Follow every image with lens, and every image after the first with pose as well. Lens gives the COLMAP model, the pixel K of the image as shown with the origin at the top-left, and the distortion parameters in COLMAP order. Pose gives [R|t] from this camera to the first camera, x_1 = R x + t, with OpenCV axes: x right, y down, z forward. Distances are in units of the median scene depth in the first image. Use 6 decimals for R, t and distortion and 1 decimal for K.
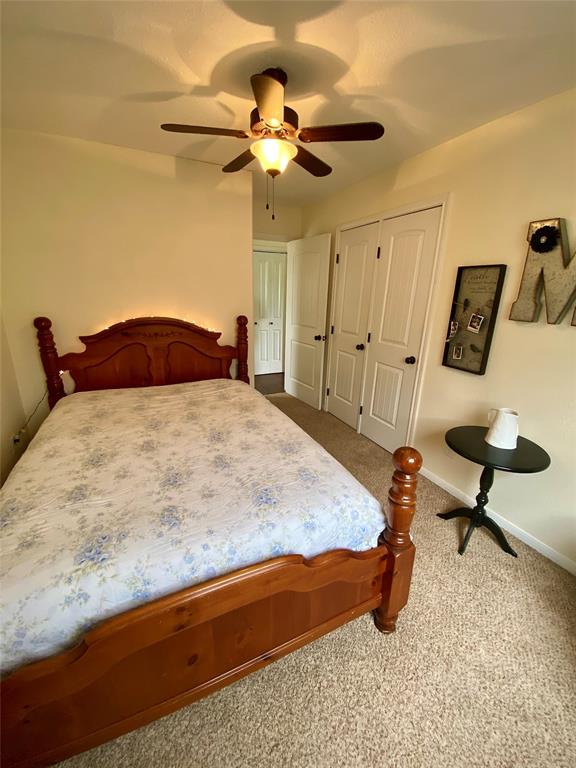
lens RADIAL K [[312.1, 0, 286.8], [0, 312.1, 385.8], [0, 0, 1]] dist [0.031573, -0.026699]
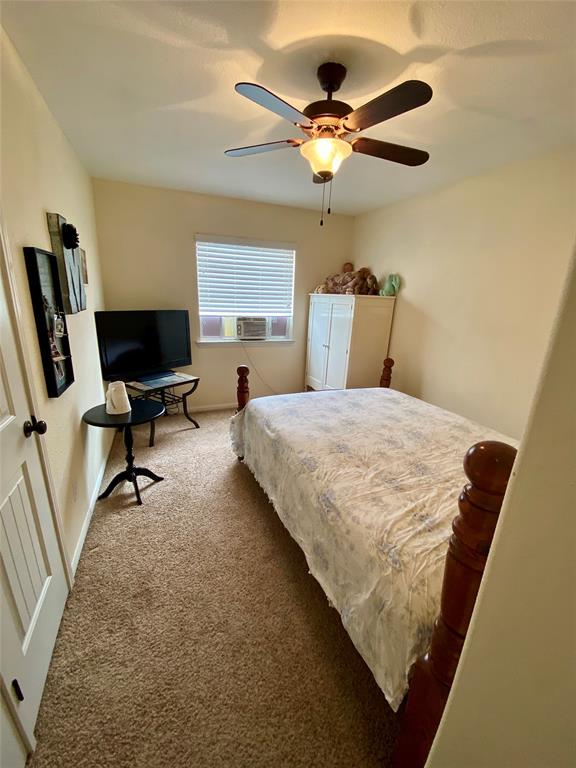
lens RADIAL K [[312.1, 0, 286.8], [0, 312.1, 385.8], [0, 0, 1]] dist [0.031573, -0.026699]
pose [[-0.996220, -0.077999, 0.038239, -0.013557], [-0.044419, 0.835692, 0.547399, -0.625323], [-0.074652, 0.543631, -0.835998, 1.994587]]
